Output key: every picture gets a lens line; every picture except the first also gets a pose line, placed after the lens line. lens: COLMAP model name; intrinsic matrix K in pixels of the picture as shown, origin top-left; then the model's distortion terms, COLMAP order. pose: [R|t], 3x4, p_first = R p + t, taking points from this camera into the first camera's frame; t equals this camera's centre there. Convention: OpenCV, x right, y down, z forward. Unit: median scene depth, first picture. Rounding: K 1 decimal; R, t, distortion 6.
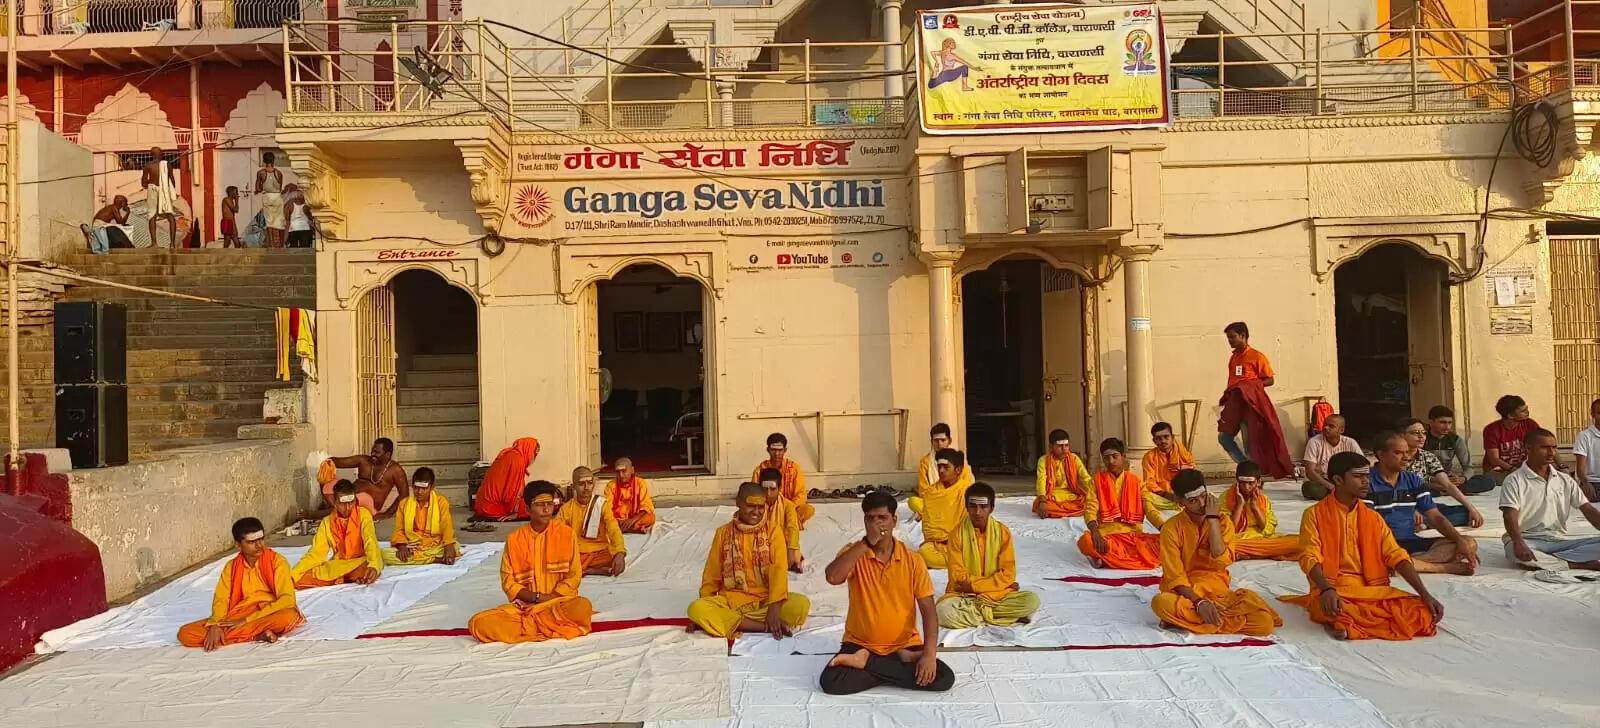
lens RADIAL K [[1071.7, 0, 800.0], [0, 1071.7, 364.0], [0, 0, 1]] dist [0.031188, -0.002921]
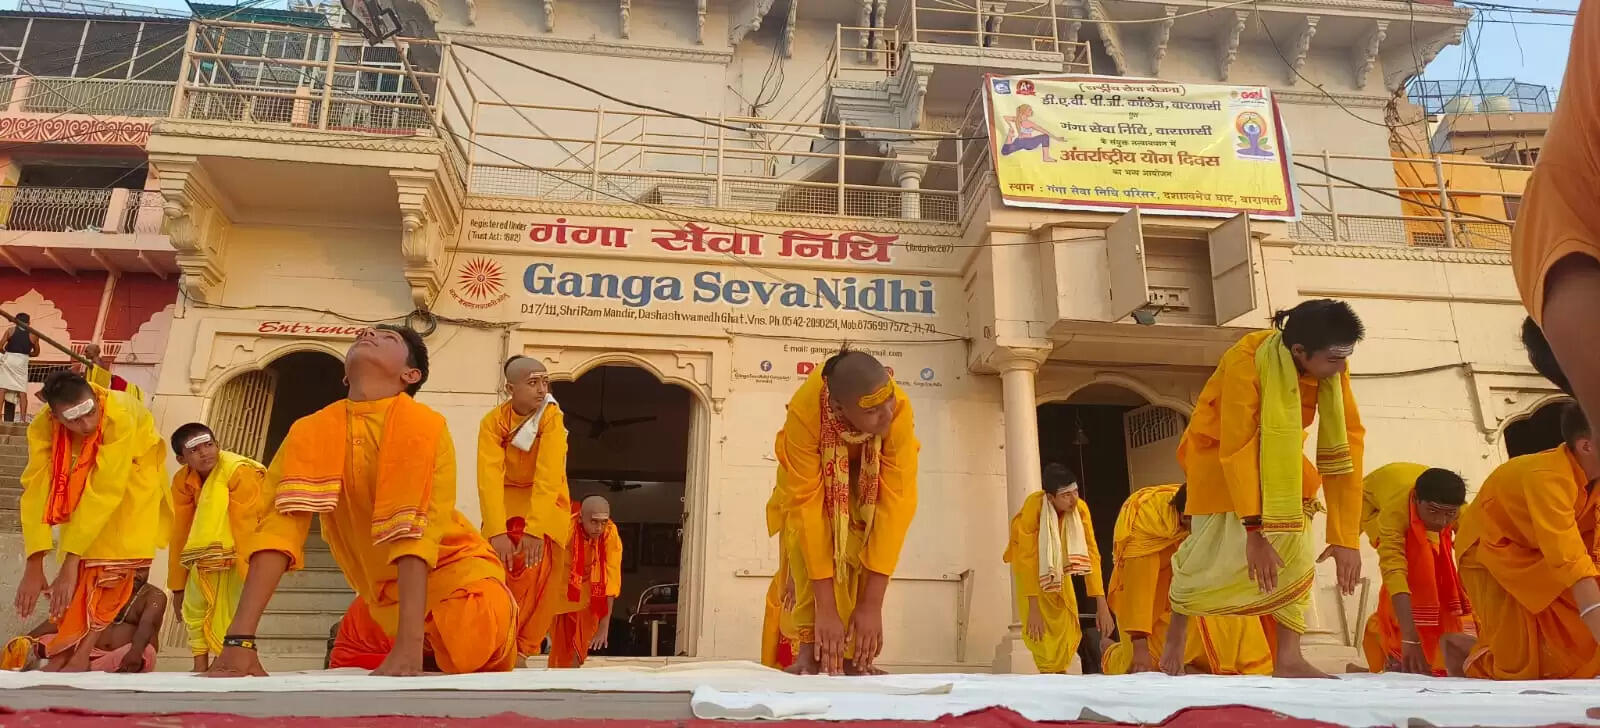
lens RADIAL K [[1071.7, 0, 800.0], [0, 1071.7, 364.0], [0, 0, 1]] dist [0.031188, -0.002921]
pose [[0.997067, 0.058272, 0.049618, -0.057119], [-0.039355, 0.946392, -0.320615, 0.143660], [-0.065641, 0.317722, 0.945909, 0.280384]]
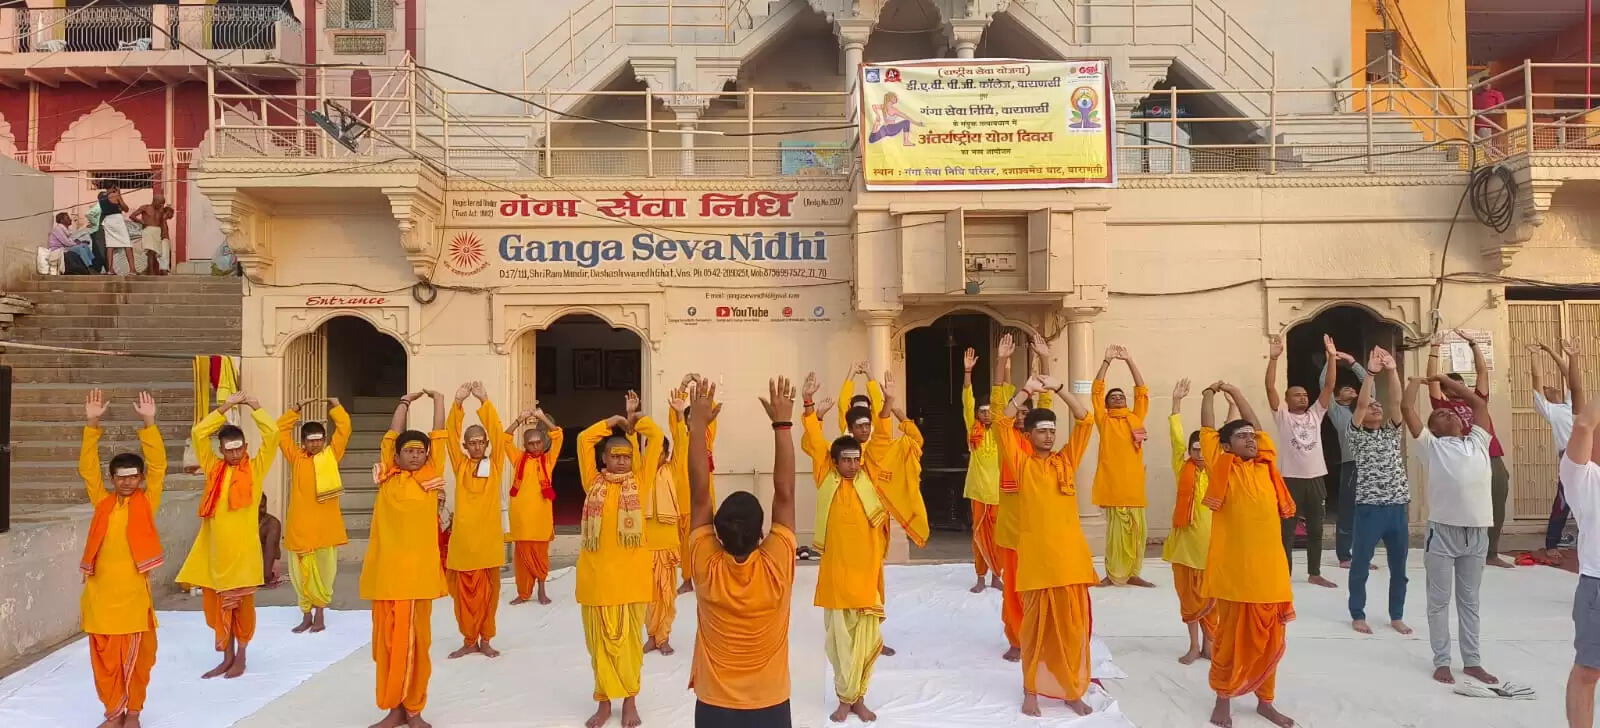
lens RADIAL K [[1071.7, 0, 800.0], [0, 1071.7, 364.0], [0, 0, 1]] dist [0.031188, -0.002921]
pose [[0.999841, 0.017342, -0.004265, 0.060318], [-0.017390, 0.999780, -0.011707, -0.040058], [0.004061, 0.011779, 0.999922, 0.023703]]
